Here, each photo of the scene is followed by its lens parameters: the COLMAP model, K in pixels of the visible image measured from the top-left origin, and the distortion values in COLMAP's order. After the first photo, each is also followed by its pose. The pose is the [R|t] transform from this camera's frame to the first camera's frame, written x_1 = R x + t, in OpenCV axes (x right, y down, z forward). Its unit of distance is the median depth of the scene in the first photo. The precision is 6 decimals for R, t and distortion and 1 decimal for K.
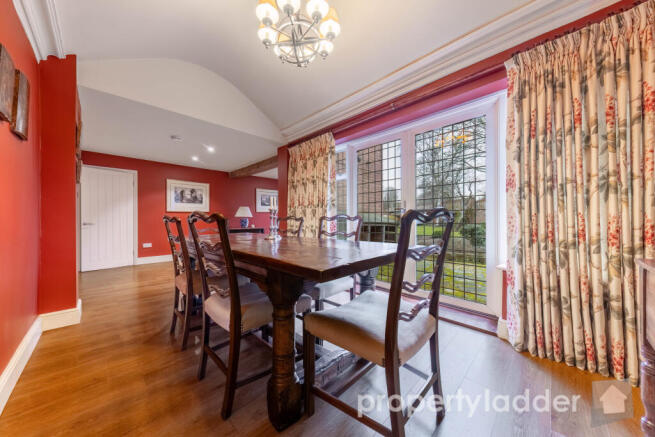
lens RADIAL K [[226.3, 0, 327.7], [0, 226.3, 219.8], [0, 0, 1]] dist [0.000512, -0.000264]
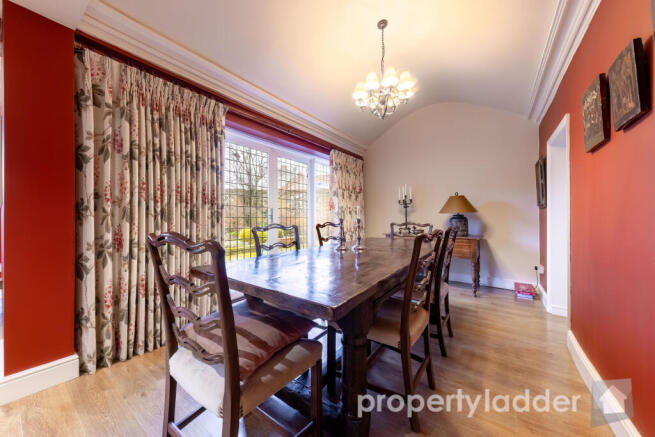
lens RADIAL K [[226.3, 0, 322.2], [0, 226.3, 215.7], [0, 0, 1]] dist [0.000512, -0.000264]
pose [[-0.131881, 0.013143, 0.991178, -0.826727], [-0.003224, 0.999901, -0.013688, -0.032026], [-0.991260, -0.005001, -0.131826, 0.881208]]
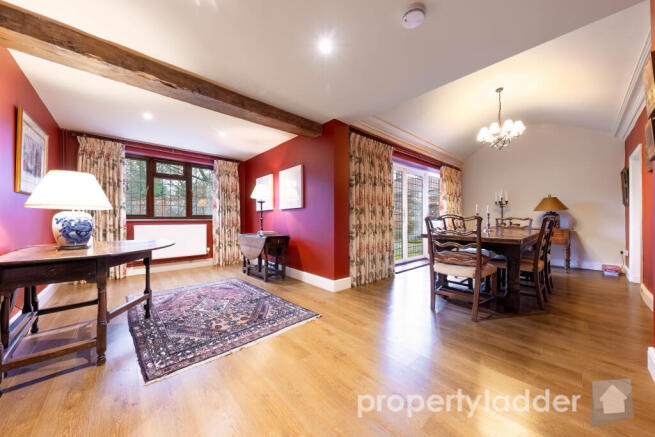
lens RADIAL K [[226.3, 0, 331.2], [0, 226.3, 218.9], [0, 0, 1]] dist [0.000512, -0.000264]
pose [[0.053927, 0.012106, 0.998472, -1.353295], [-0.001155, 0.999927, -0.012061, 0.009924], [-0.998544, -0.000503, 0.053937, 1.413449]]
